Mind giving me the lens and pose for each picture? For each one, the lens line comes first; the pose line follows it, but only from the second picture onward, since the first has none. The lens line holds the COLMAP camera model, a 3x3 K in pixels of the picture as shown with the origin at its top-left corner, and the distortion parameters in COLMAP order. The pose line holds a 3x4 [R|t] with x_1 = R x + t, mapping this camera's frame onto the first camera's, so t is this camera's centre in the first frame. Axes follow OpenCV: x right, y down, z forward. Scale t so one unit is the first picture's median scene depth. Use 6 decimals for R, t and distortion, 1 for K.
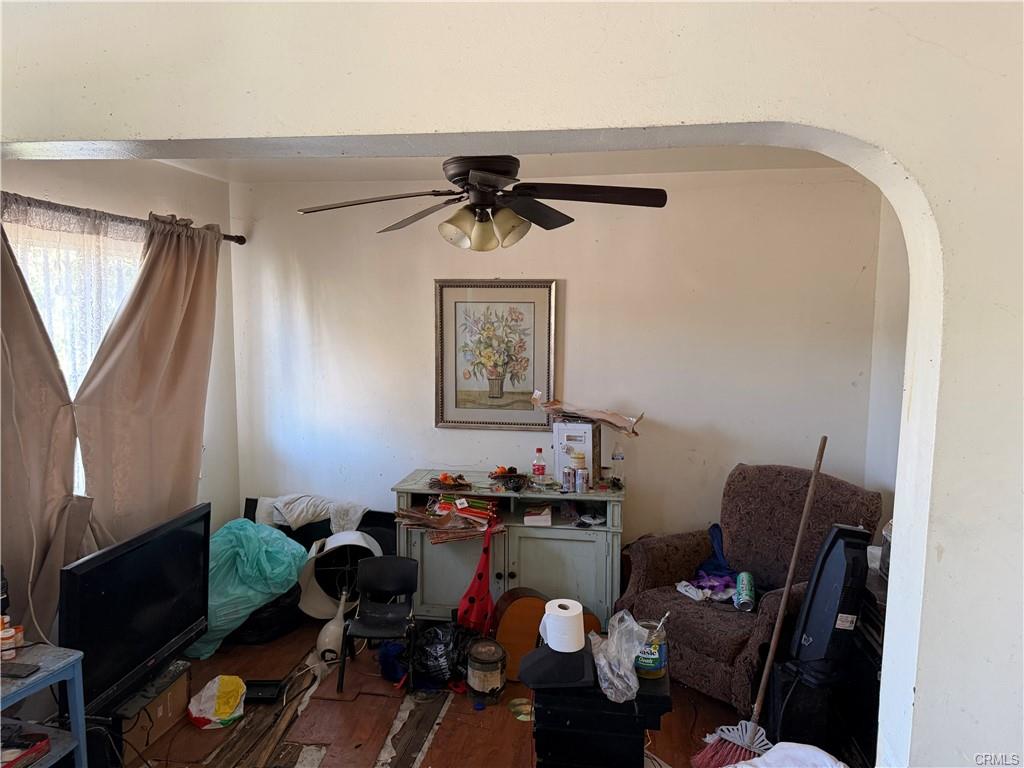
lens RADIAL K [[703.7, 0, 512.0], [0, 703.7, 384.0], [0, 0, 1]] dist [0.157987, -0.359744]
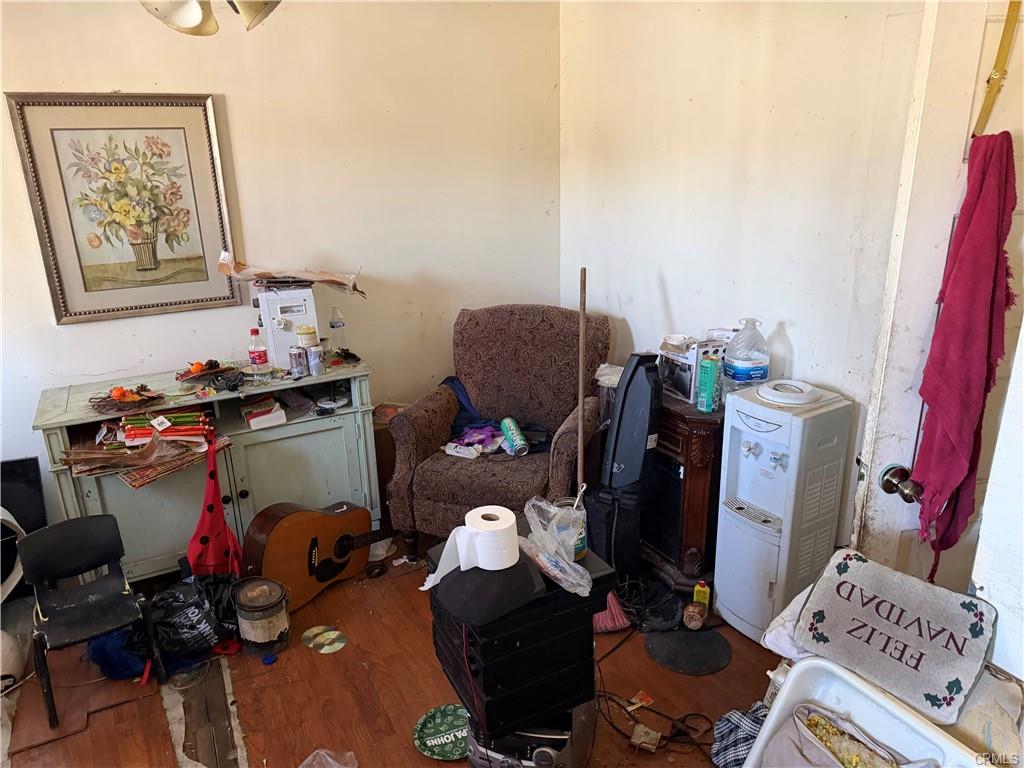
lens RADIAL K [[713.5, 0, 512.0], [0, 713.5, 384.0], [0, 0, 1]] dist [0.049735, -0.062604]
pose [[0.790298, -0.212687, 0.574625, -0.198632], [0.085540, 0.966935, 0.240247, -0.014054], [-0.606723, -0.140713, 0.782360, 0.217393]]
